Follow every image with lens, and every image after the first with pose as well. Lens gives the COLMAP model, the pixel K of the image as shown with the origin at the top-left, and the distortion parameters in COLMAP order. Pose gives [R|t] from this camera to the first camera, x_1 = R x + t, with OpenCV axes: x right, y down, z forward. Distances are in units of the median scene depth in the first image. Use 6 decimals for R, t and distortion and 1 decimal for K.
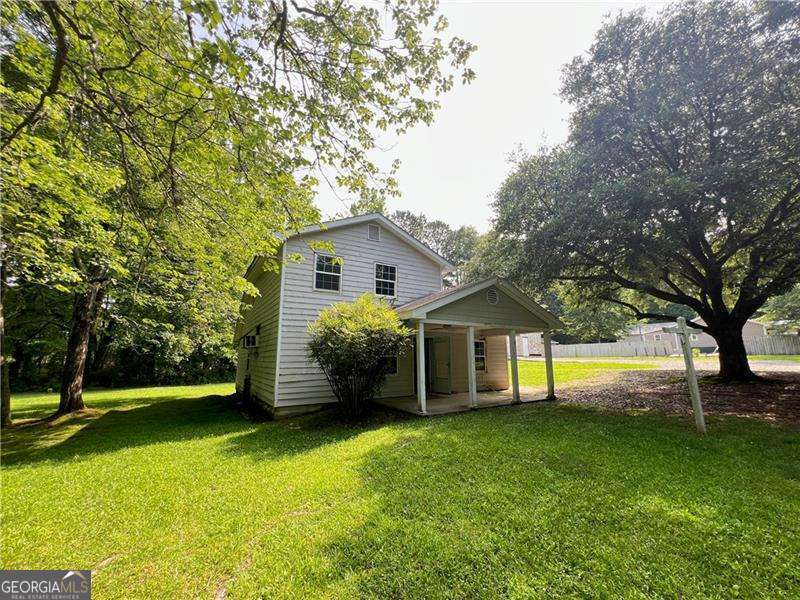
lens RADIAL K [[319.7, 0, 400.0], [0, 319.7, 300.0], [0, 0, 1]] dist [-0.001454, -0.000221]
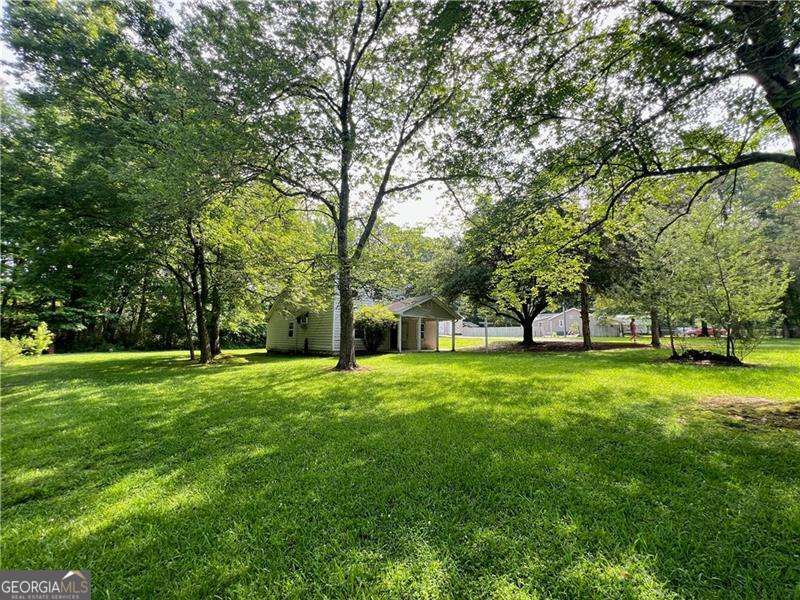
lens RADIAL K [[319.7, 0, 400.0], [0, 319.7, 300.0], [0, 0, 1]] dist [-0.001454, -0.000221]
pose [[0.970829, 0.046818, 0.235156, -0.432937], [-0.062036, 0.996403, 0.057735, -0.153494], [-0.231607, -0.070639, 0.970241, -1.068749]]
